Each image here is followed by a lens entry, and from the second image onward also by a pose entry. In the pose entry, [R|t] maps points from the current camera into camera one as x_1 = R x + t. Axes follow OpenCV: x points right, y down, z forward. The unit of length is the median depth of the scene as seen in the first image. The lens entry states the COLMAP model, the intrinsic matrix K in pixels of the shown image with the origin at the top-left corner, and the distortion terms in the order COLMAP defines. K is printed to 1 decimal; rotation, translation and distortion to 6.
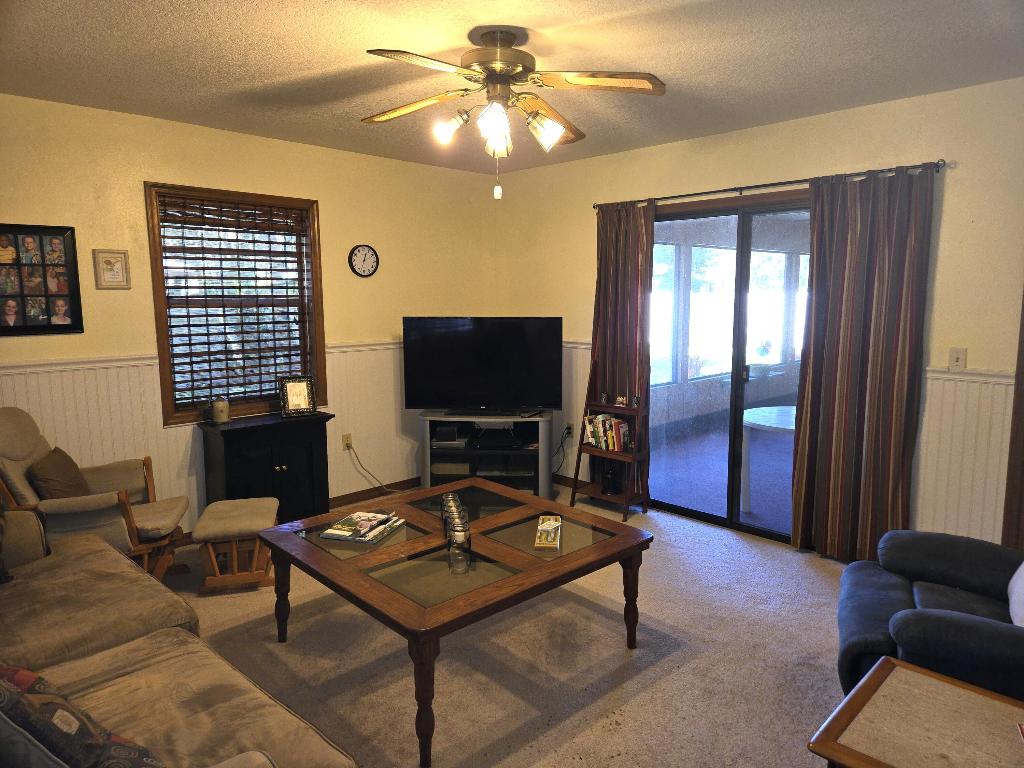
lens RADIAL K [[683.8, 0, 519.8], [0, 683.8, 386.0], [0, 0, 1]] dist [0.080841, -0.071956]
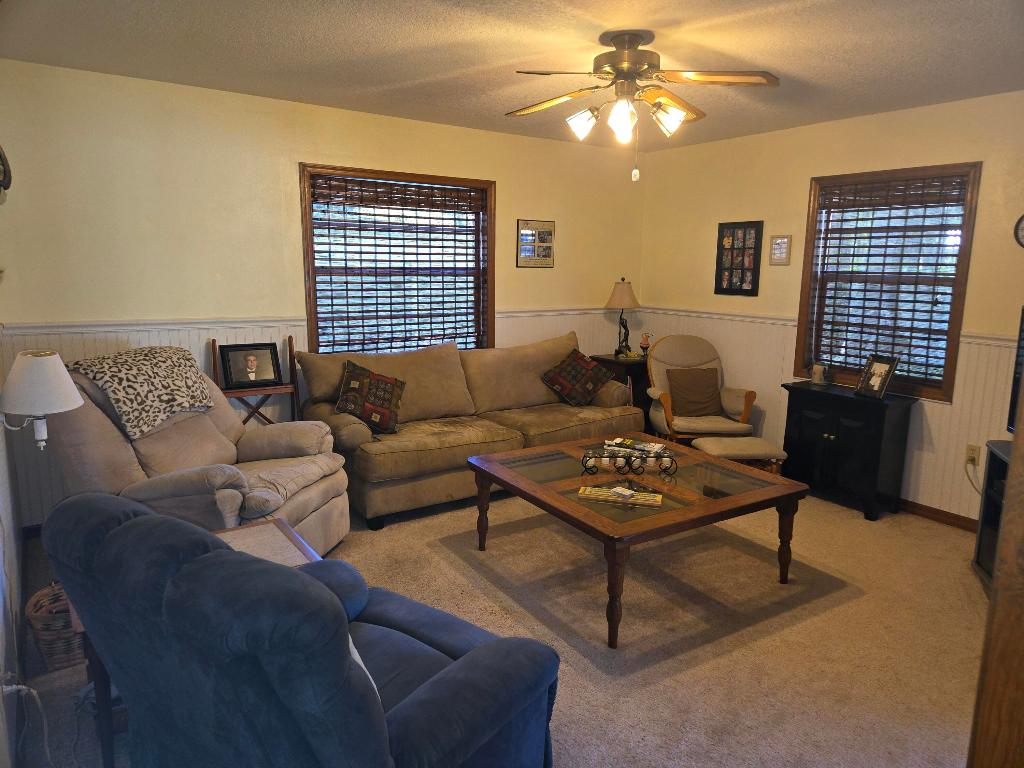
lens RADIAL K [[683.8, 0, 519.8], [0, 683.8, 386.0], [0, 0, 1]] dist [0.080841, -0.071956]
pose [[-0.185759, 0.176466, -0.966620, 0.868289], [-0.151750, 0.966787, 0.205659, -0.118080], [0.970807, 0.184888, -0.152811, 0.802235]]
